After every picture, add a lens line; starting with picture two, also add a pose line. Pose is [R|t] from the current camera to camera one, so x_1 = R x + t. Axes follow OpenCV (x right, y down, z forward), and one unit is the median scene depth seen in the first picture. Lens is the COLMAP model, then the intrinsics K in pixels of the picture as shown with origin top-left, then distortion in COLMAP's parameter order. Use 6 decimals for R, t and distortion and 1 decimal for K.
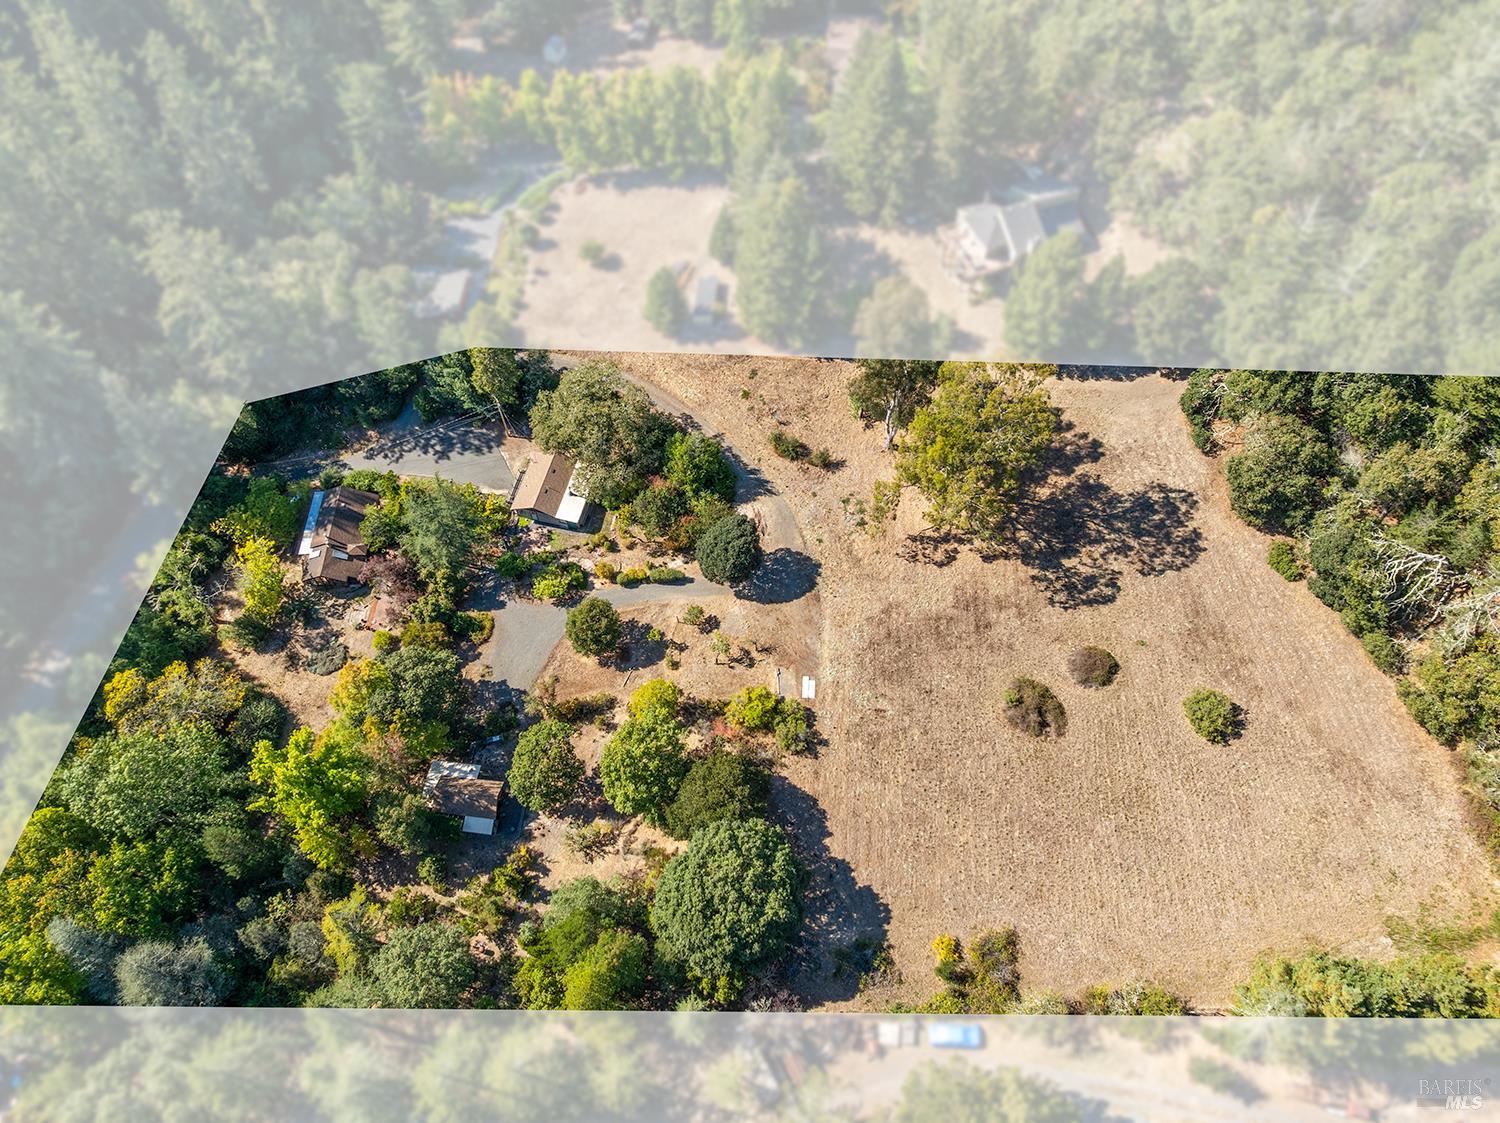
lens RADIAL K [[1054.3, 0, 747.8], [0, 1054.3, 561.2], [0, 0, 1]] dist [-0.033559, -0.001664]
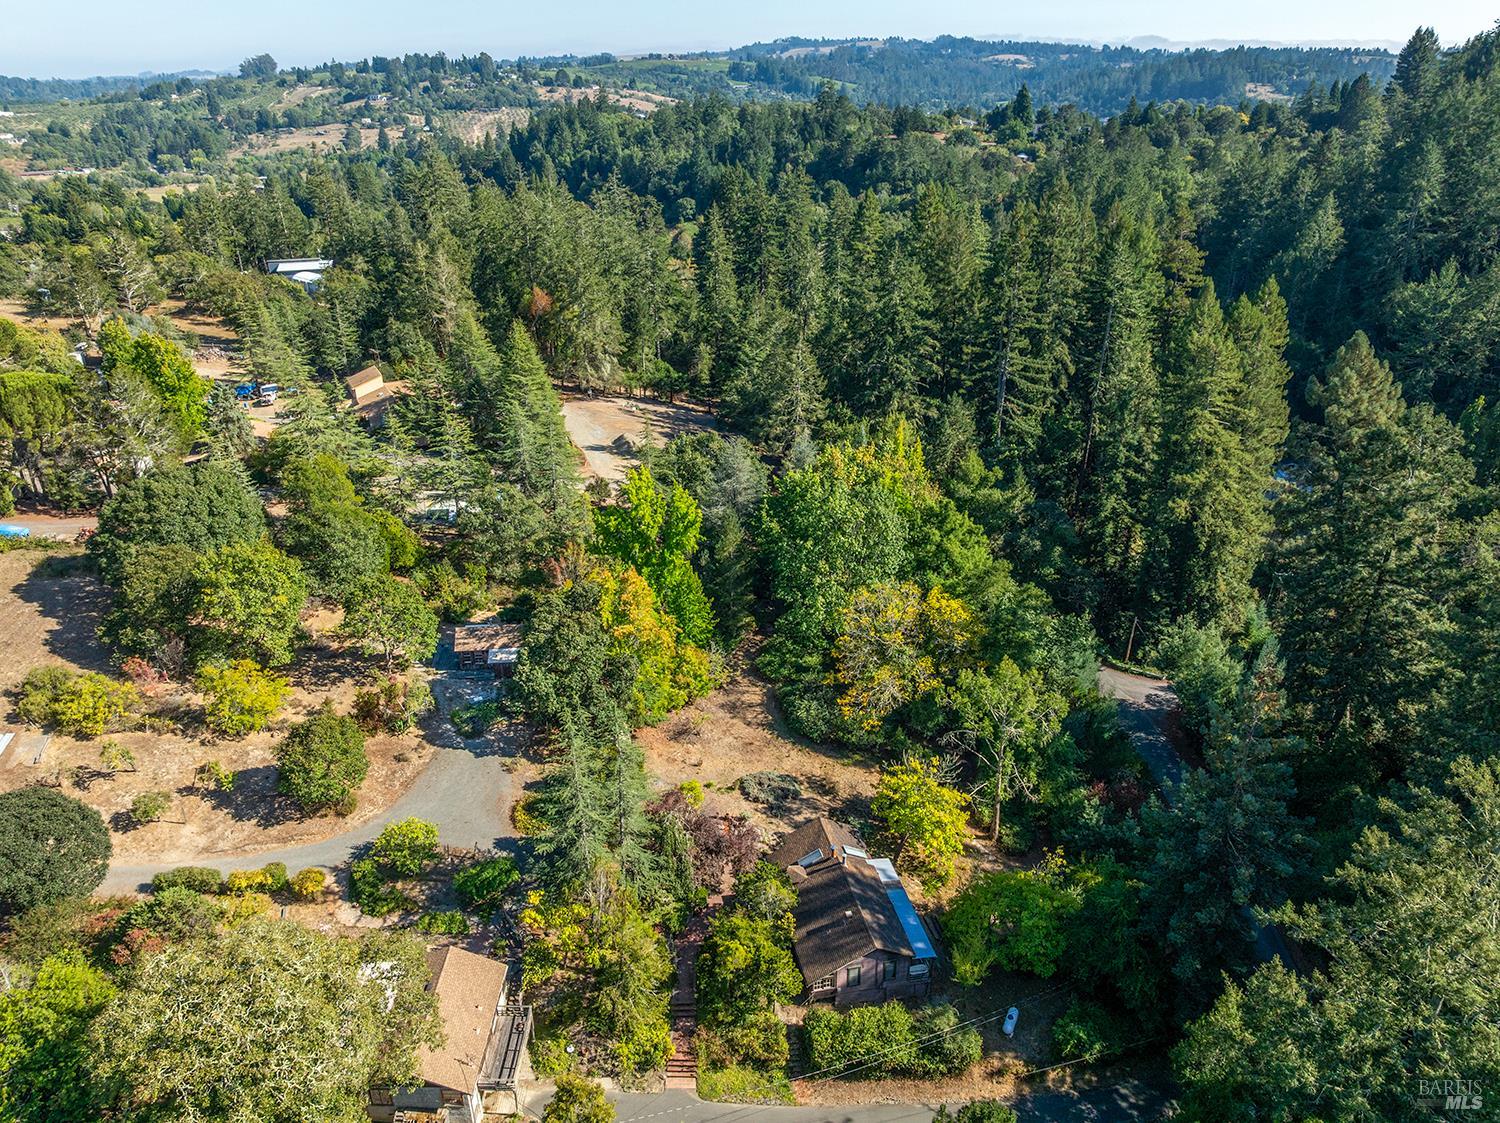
lens RADIAL K [[1054.3, 0, 747.8], [0, 1054.3, 561.2], [0, 0, 1]] dist [-0.033559, -0.001664]
pose [[-0.975170, 0.095649, -0.199738, -0.282264], [-0.192021, 0.084121, 0.977779, -0.614425], [0.110326, 0.991854, -0.063666, 0.949556]]
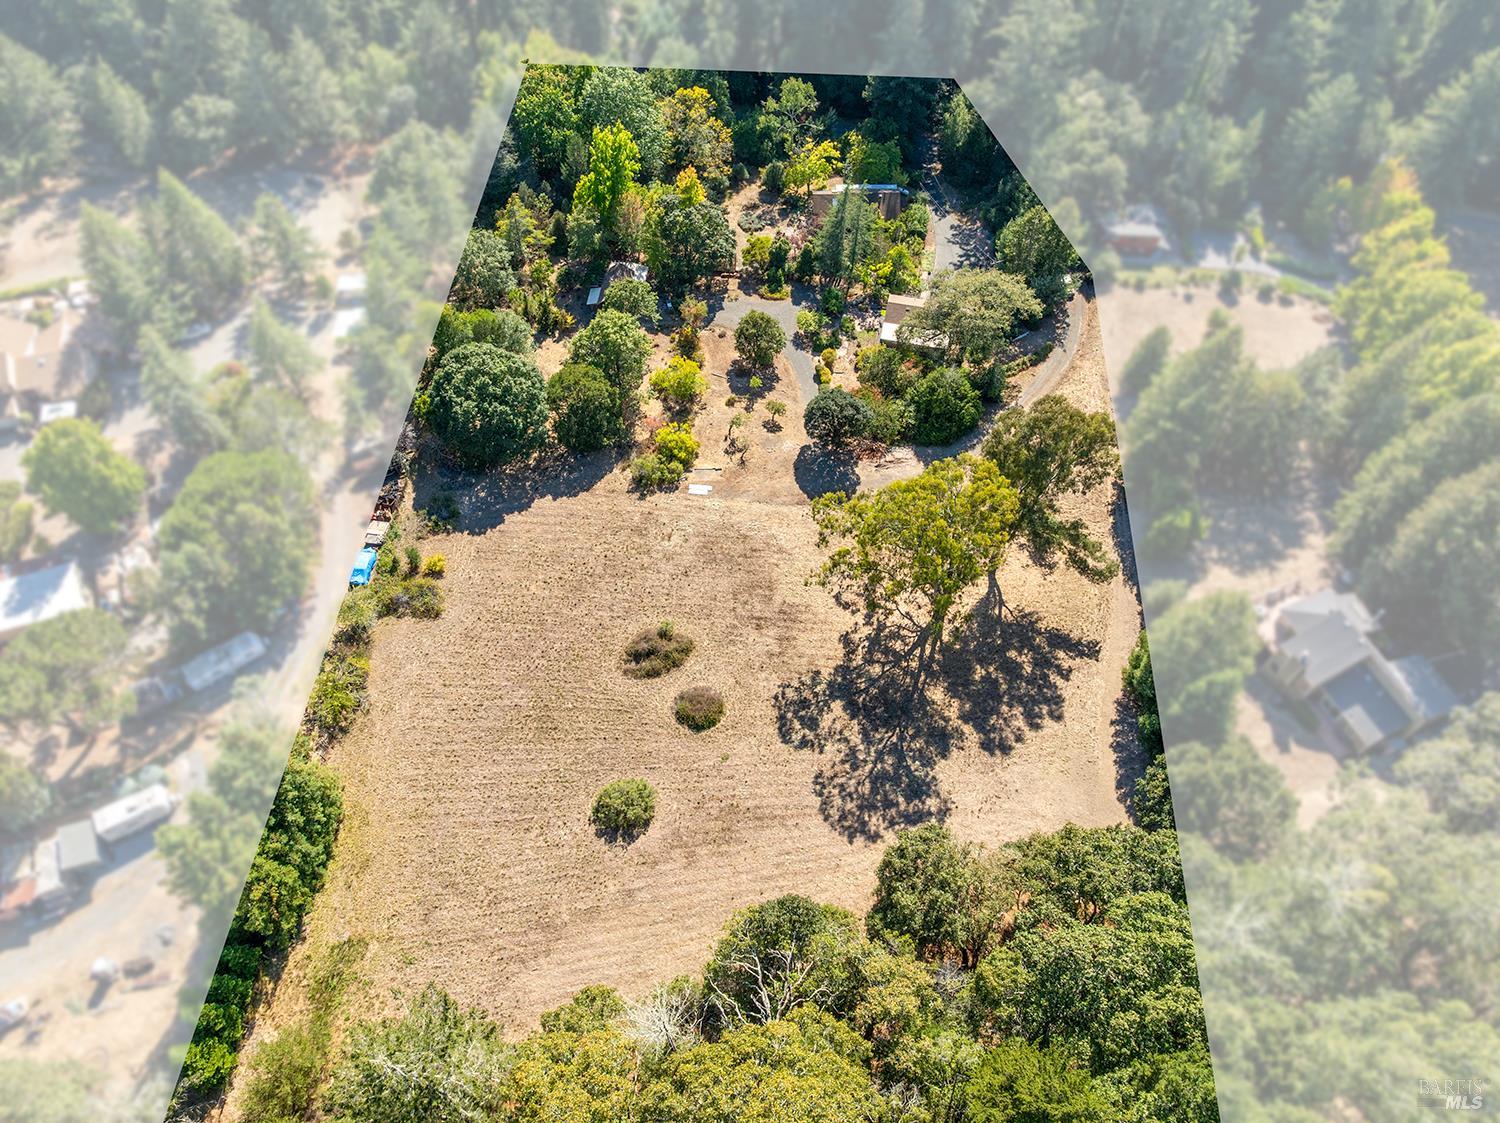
lens RADIAL K [[1054.3, 0, 747.8], [0, 1054.3, 561.2], [0, 0, 1]] dist [-0.033559, -0.001664]
pose [[0.017028, 0.831262, -0.555621, 0.679672], [-0.866962, 0.289102, 0.405953, -0.316706], [0.498084, 0.474789, 0.725595, 0.287504]]
